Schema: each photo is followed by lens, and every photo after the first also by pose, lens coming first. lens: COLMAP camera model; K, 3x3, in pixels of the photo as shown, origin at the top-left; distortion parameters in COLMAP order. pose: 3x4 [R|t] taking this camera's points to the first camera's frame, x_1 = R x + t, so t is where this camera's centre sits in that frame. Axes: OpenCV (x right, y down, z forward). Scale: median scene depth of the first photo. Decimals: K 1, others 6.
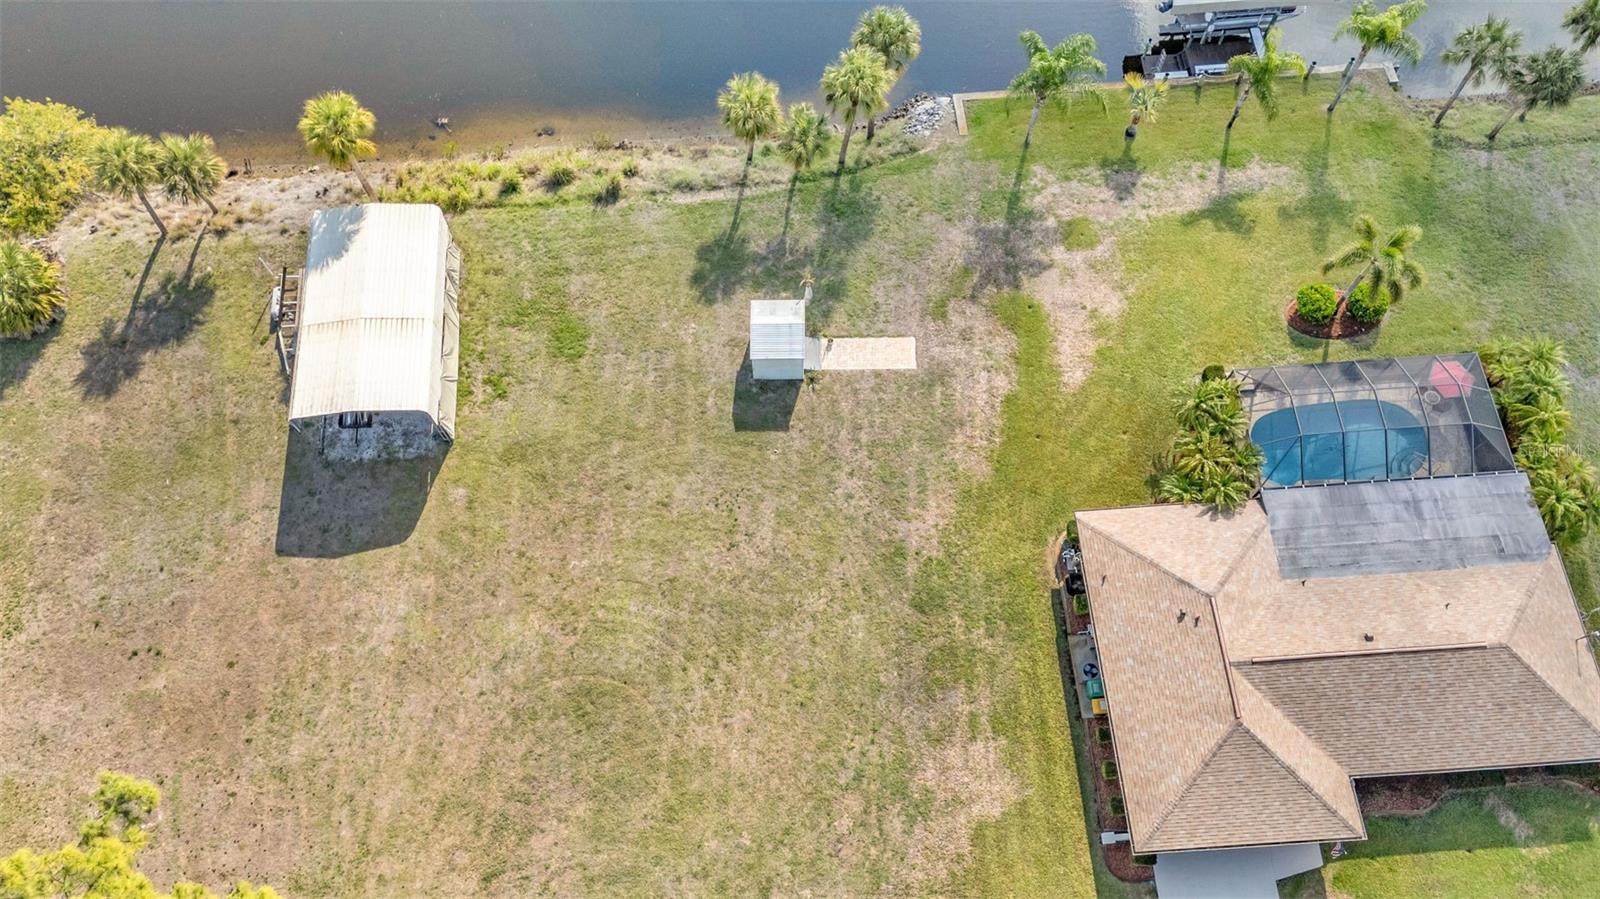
lens RADIAL K [[1187.1, 0, 811.2], [0, 1187.1, 438.6], [0, 0, 1]] dist [0.078675, -0.068712]
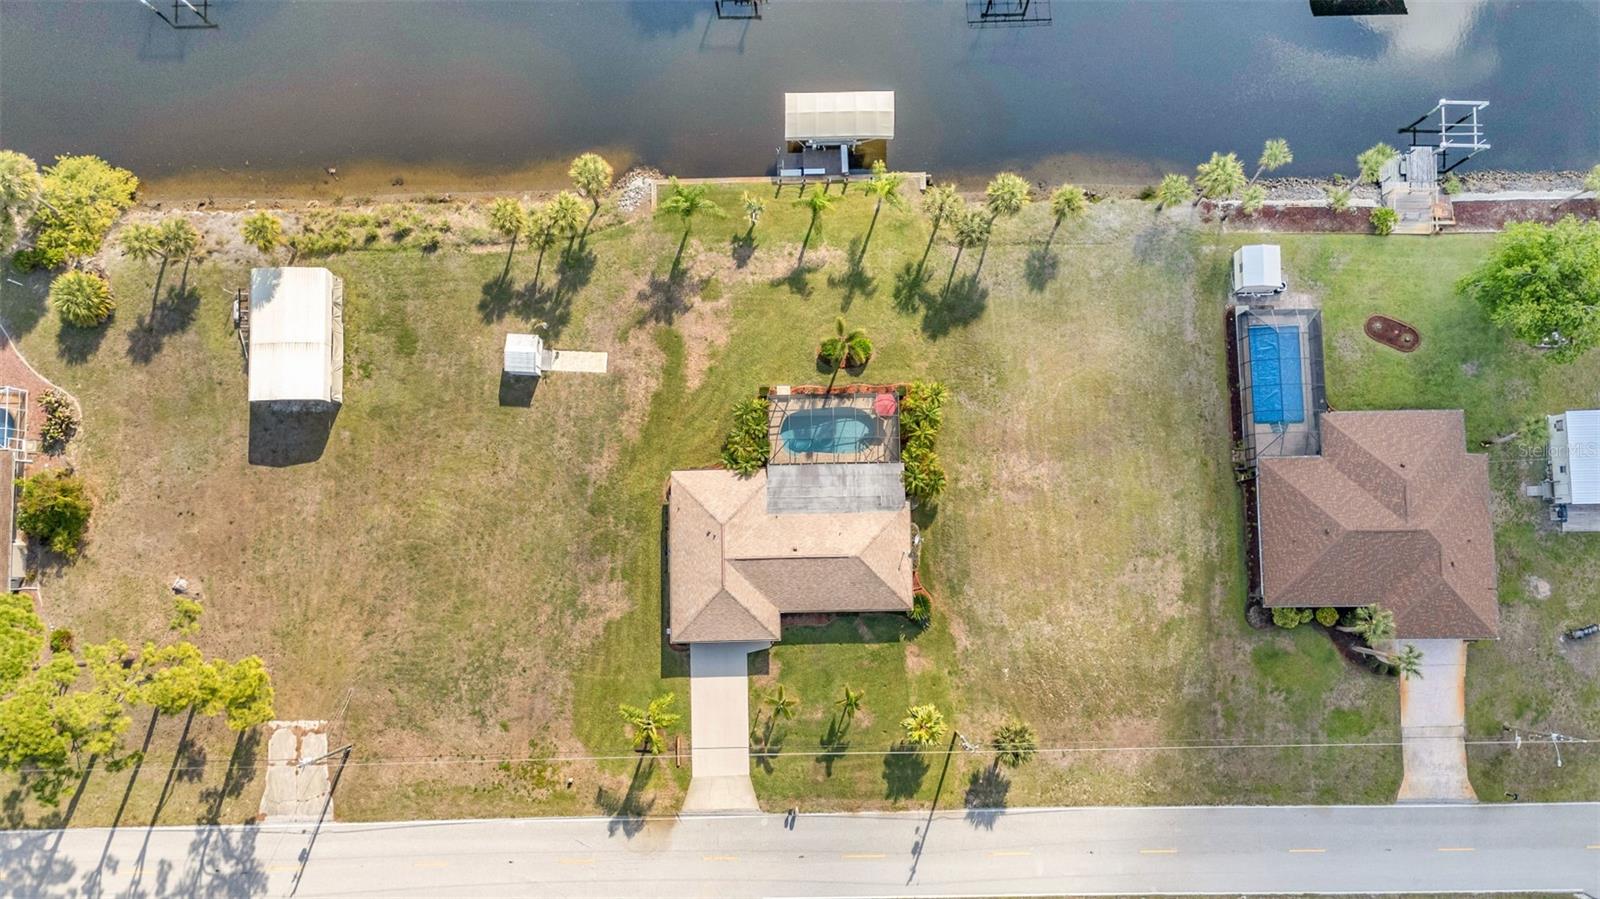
lens RADIAL K [[1187.1, 0, 806.6], [0, 1187.1, 454.1], [0, 0, 1]] dist [0.078675, -0.068712]
pose [[0.998655, 0.051846, 0.000154, 0.414007], [-0.049327, 0.949225, 0.310707, -0.535143], [0.015963, -0.310296, 0.950506, -0.749467]]
